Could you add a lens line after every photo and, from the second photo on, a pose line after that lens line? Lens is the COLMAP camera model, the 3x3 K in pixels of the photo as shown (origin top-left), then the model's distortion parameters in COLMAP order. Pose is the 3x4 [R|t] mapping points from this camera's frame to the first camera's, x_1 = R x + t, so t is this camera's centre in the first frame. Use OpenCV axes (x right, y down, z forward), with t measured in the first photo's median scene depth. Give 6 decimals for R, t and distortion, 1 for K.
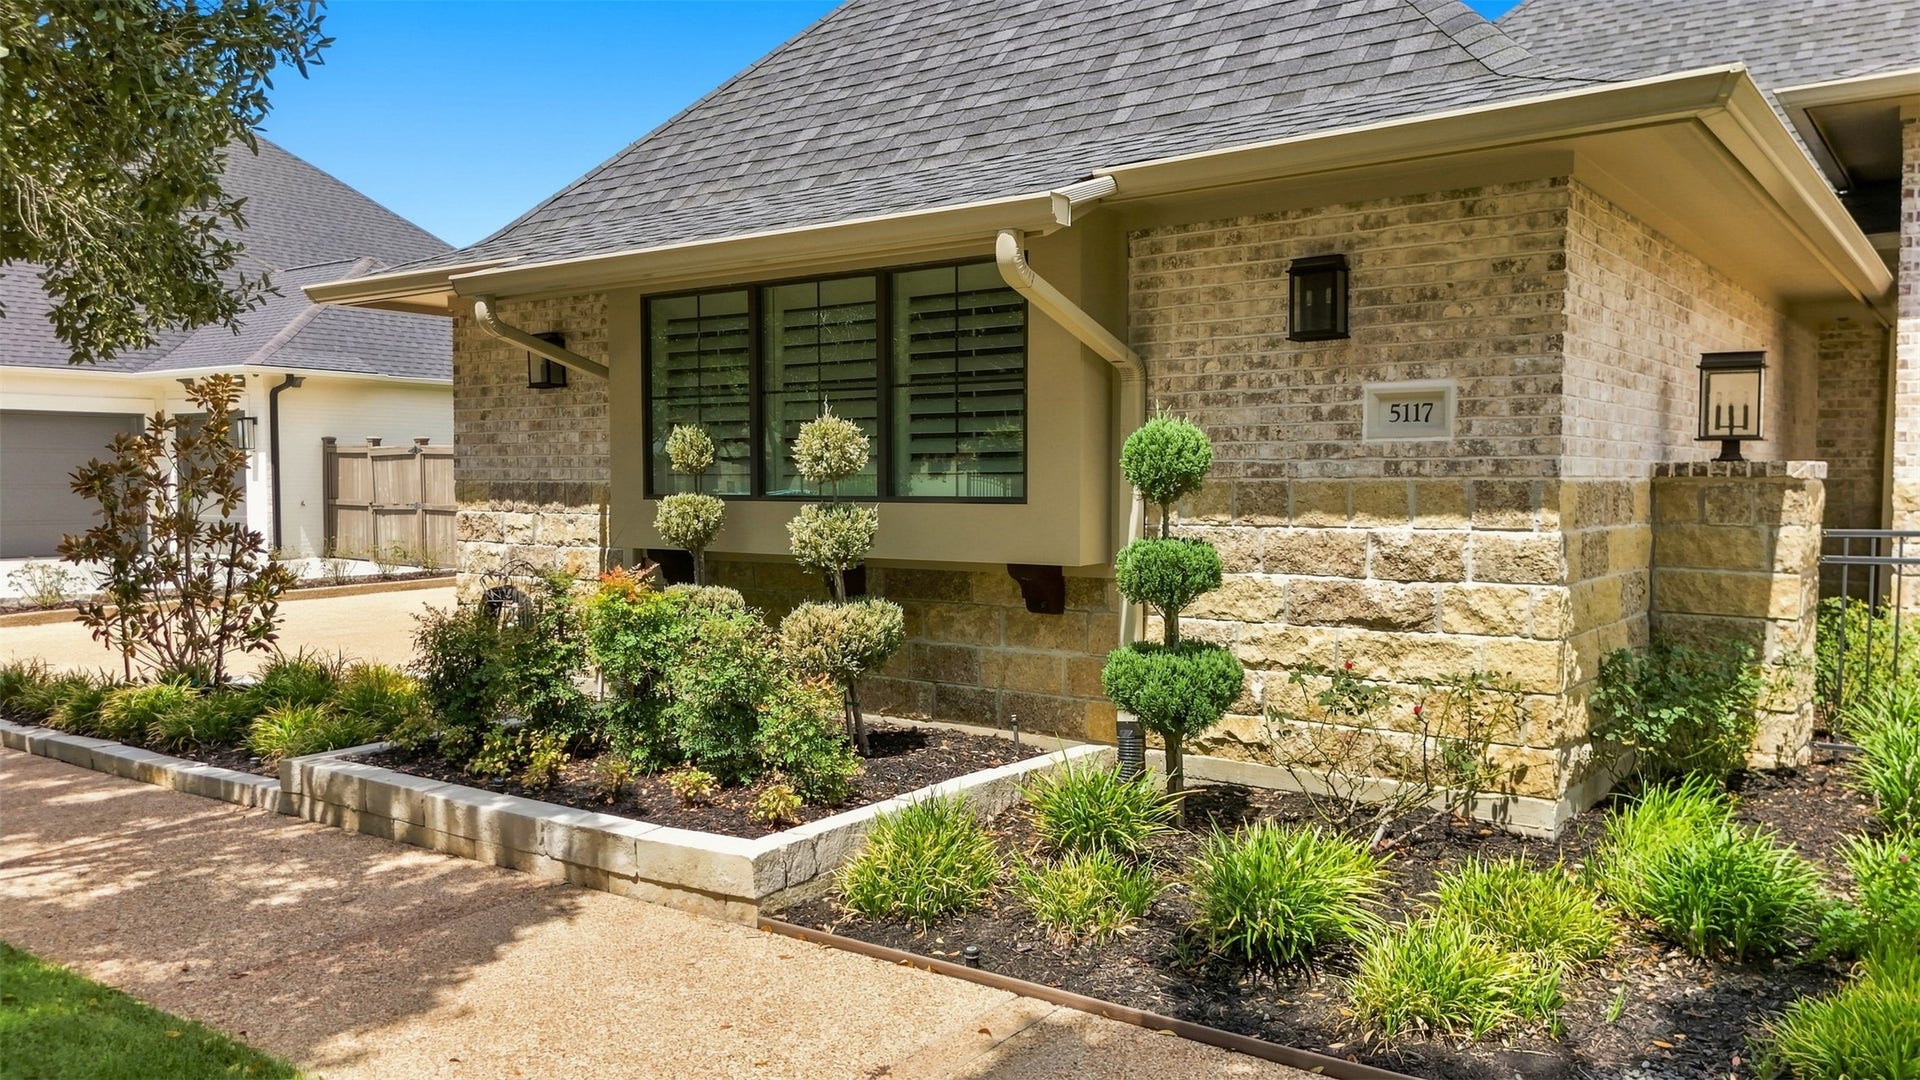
lens RADIAL K [[1418.6, 0, 962.4], [0, 1418.6, 539.5], [0, 0, 1]] dist [0.049457, -0.021406]
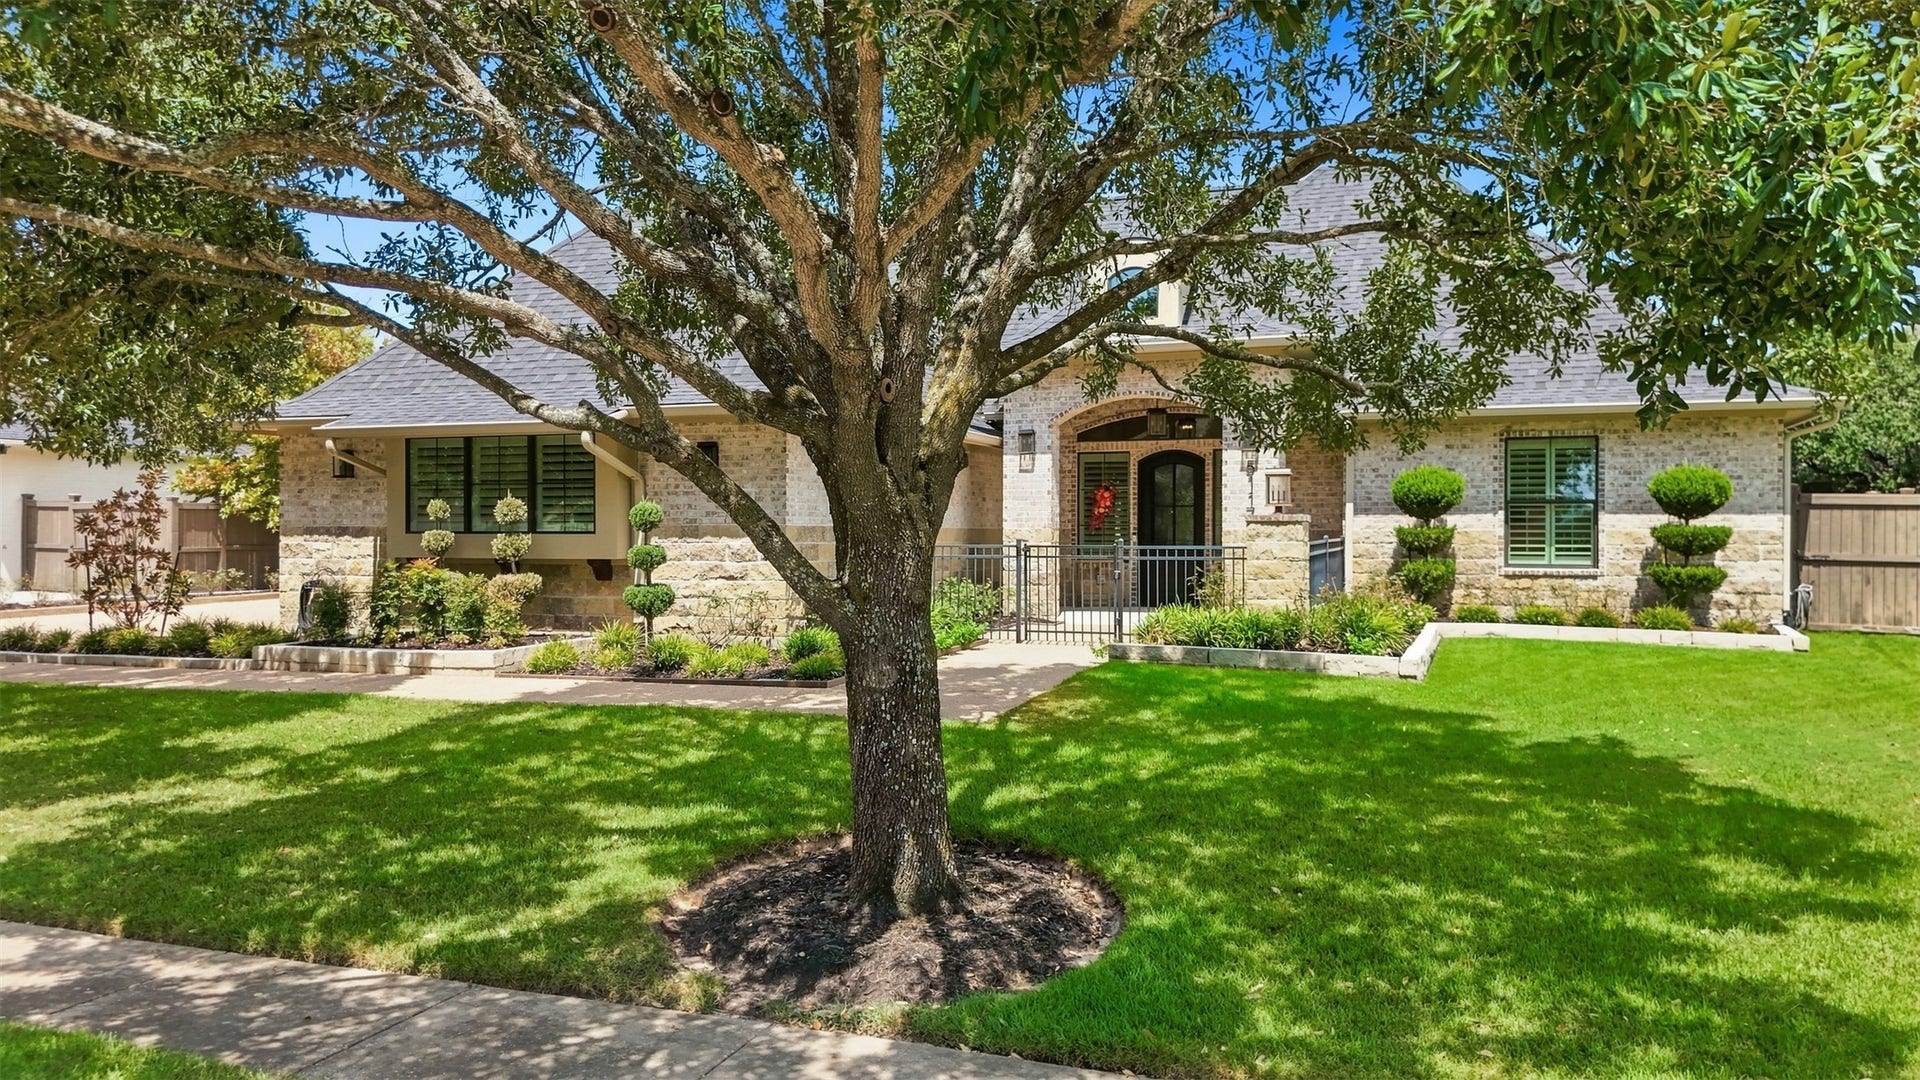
lens RADIAL K [[1418.6, 0, 969.0], [0, 1418.6, 534.2], [0, 0, 1]] dist [0.049457, -0.021406]
pose [[0.959646, 0.003521, 0.281188, -0.026231], [0.008711, 0.999070, -0.042237, 0.086973], [-0.281075, 0.042982, 0.958723, -1.581817]]
